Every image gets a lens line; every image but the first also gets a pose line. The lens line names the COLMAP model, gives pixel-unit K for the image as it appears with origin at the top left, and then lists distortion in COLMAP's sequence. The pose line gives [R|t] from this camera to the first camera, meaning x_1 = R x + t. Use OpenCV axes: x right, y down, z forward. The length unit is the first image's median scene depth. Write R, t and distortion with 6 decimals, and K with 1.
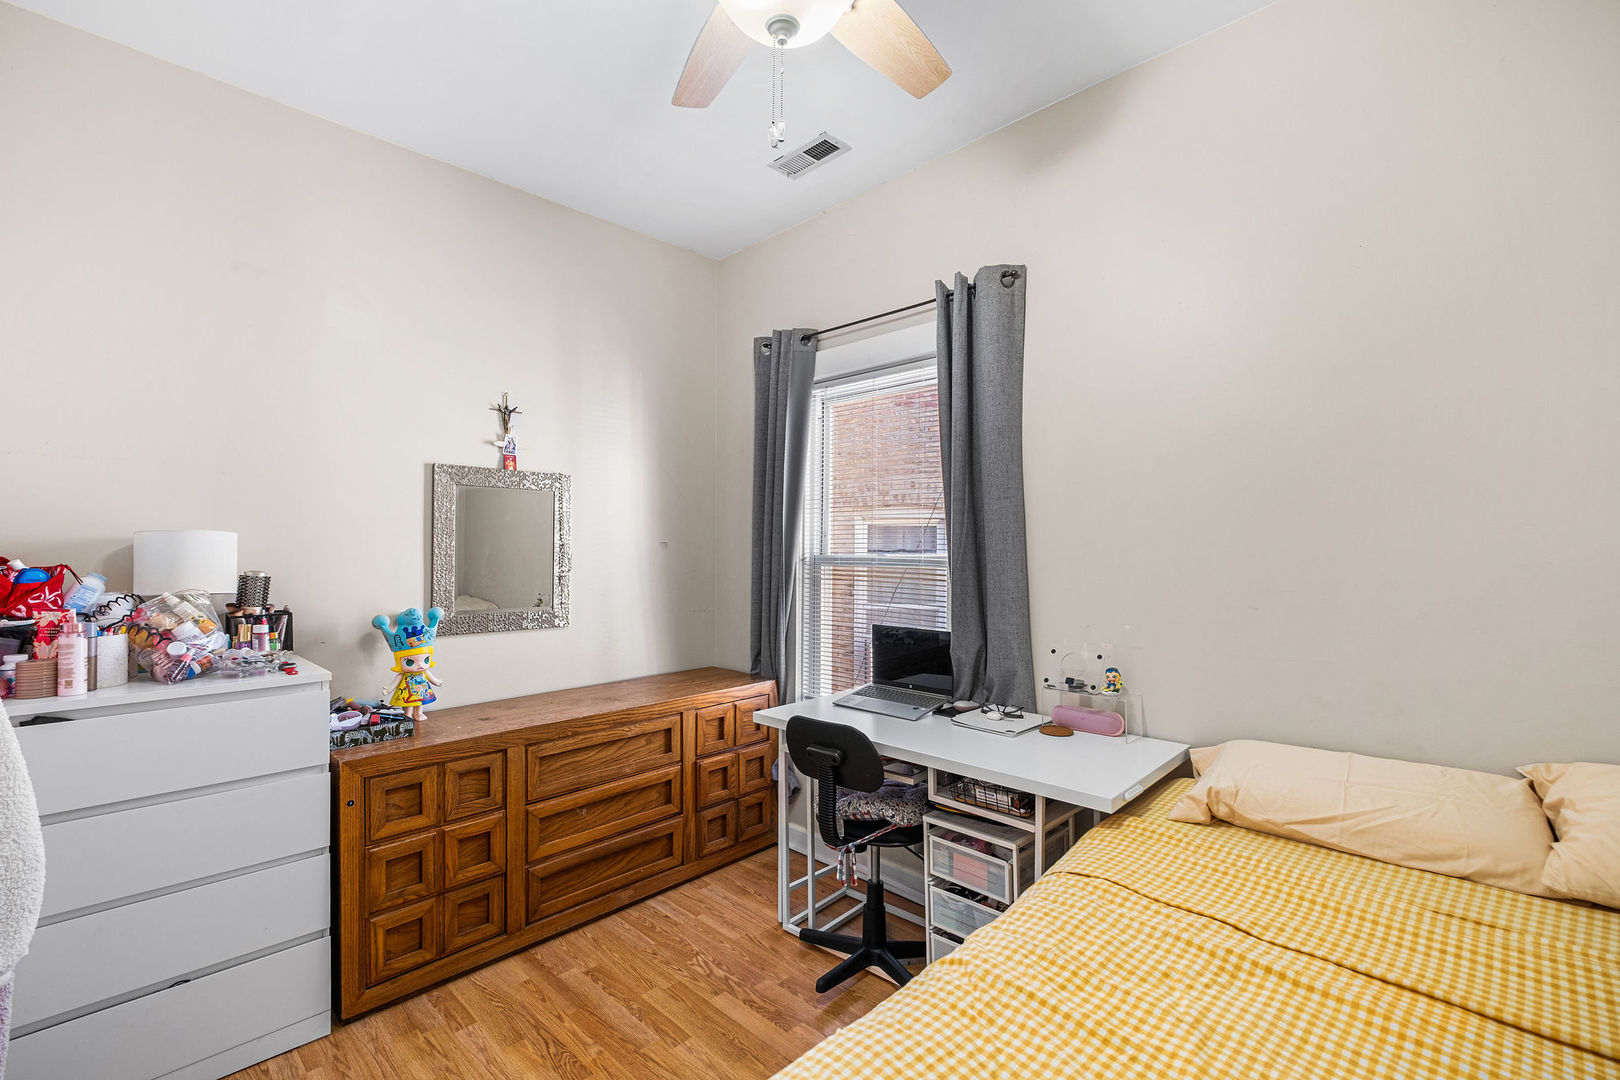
lens RADIAL K [[701.9, 0, 810.0], [0, 701.9, 540.0], [0, 0, 1]] dist [-0.002294, -0.000549]
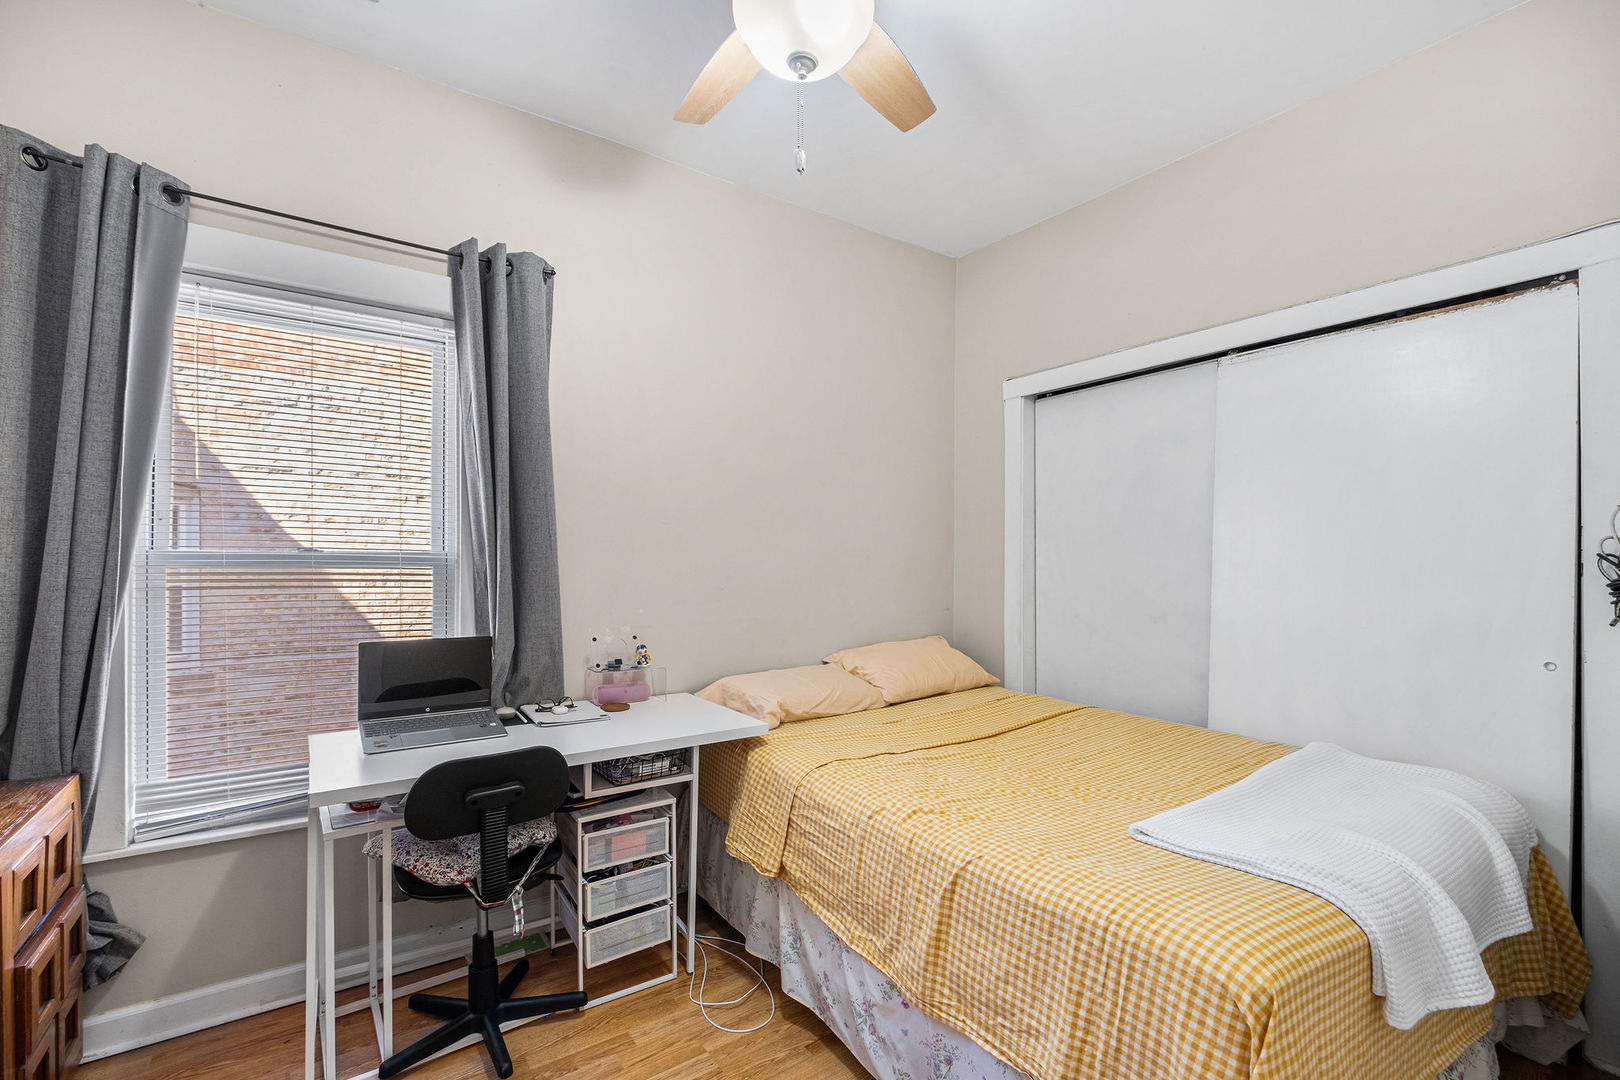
lens RADIAL K [[701.9, 0, 810.0], [0, 701.9, 540.0], [0, 0, 1]] dist [-0.002294, -0.000549]
pose [[0.190974, 0.036960, 0.980899, -0.729718], [-0.010400, 0.999311, -0.035629, 0.044215], [-0.981540, -0.003397, 0.191227, 0.509273]]
